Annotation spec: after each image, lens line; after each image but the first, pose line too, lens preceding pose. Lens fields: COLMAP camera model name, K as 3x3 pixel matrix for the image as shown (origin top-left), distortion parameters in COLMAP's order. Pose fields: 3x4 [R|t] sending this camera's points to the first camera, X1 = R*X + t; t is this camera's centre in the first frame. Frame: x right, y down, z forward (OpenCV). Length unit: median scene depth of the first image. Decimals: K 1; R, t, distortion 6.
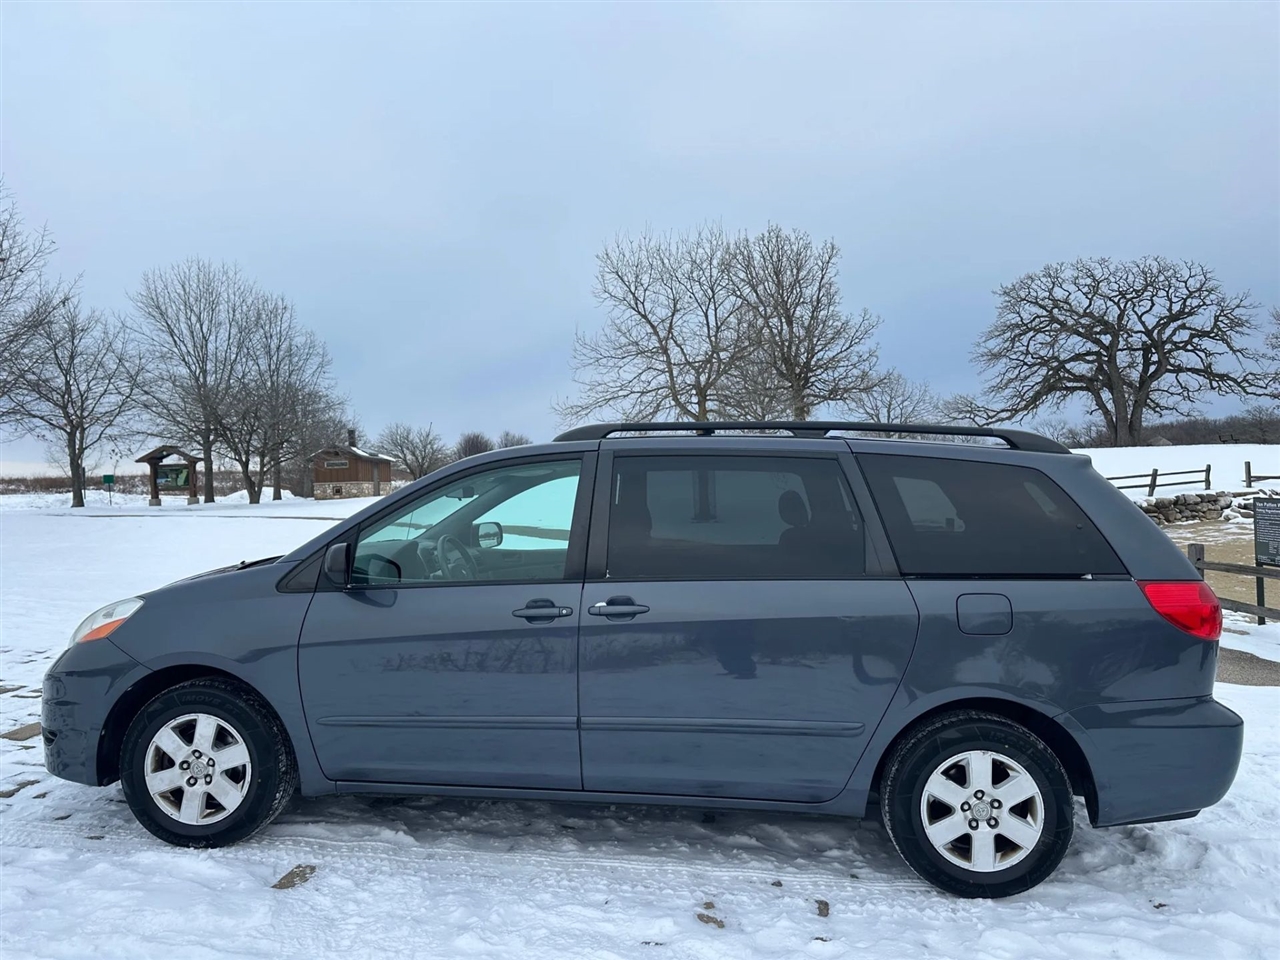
lens RADIAL K [[988.1, 0, 634.2], [0, 988.1, 470.5], [0, 0, 1]] dist [-0.015496, -0.009701]
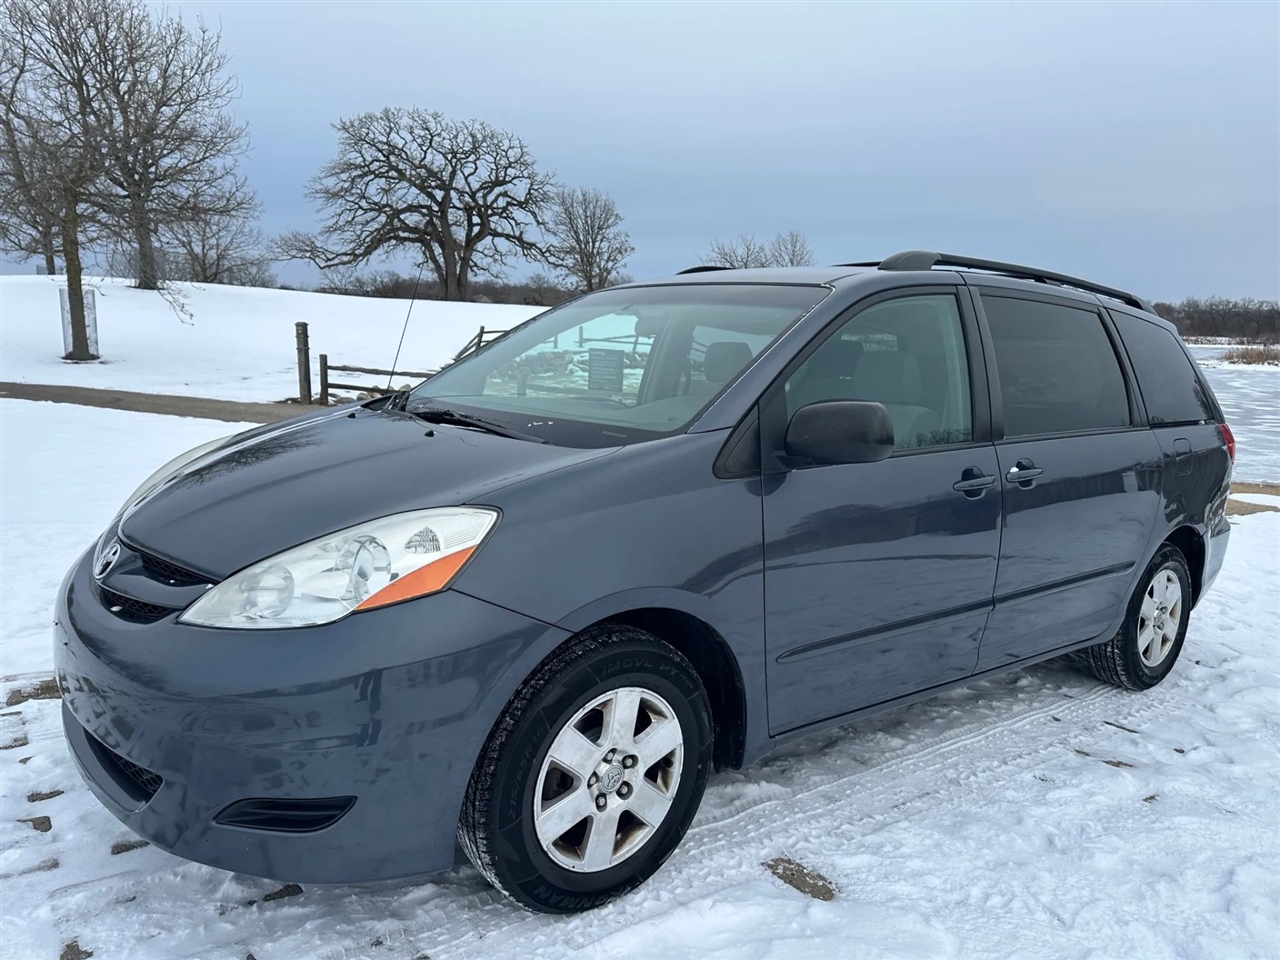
lens RADIAL K [[988.1, 0, 637.3], [0, 988.1, 485.5], [0, 0, 1]] dist [-0.015496, -0.009701]
pose [[0.670653, -0.061601, 0.739209, -0.165460], [-0.064766, 0.987877, 0.141083, 0.008737], [-0.738938, -0.142494, 0.658533, 0.120180]]
